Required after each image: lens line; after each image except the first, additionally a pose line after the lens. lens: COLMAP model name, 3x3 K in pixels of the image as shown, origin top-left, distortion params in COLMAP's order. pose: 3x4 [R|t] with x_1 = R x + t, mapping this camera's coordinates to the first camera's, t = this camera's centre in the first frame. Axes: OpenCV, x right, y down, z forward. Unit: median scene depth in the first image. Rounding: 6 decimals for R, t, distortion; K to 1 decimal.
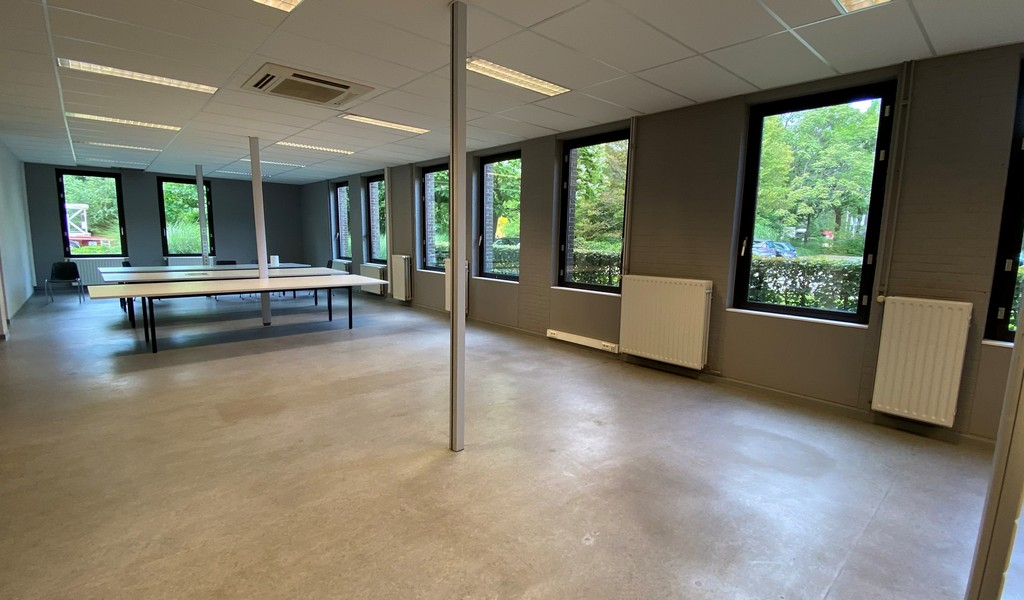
lens RADIAL K [[448.8, 0, 517.0], [0, 448.8, 305.5], [0, 0, 1]] dist [0.003765, -0.015512]
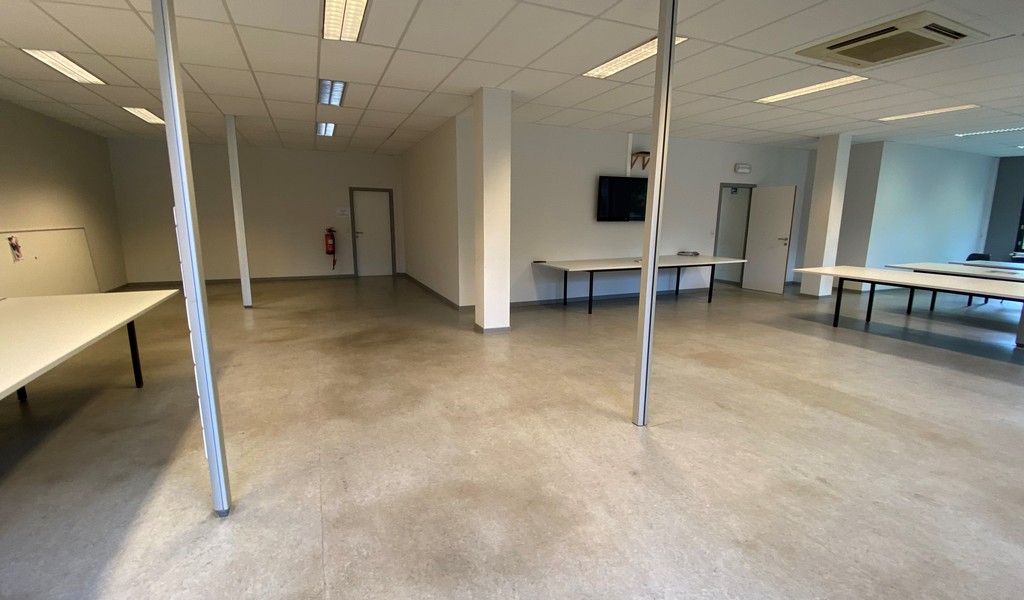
lens RADIAL K [[448.8, 0, 502.9], [0, 448.8, 297.4], [0, 0, 1]] dist [0.003765, -0.015512]
pose [[-0.339244, 0.142978, -0.929769, 0.624436], [-0.152084, 0.967043, 0.204200, -0.083618], [0.928323, 0.210676, -0.306319, 0.687894]]
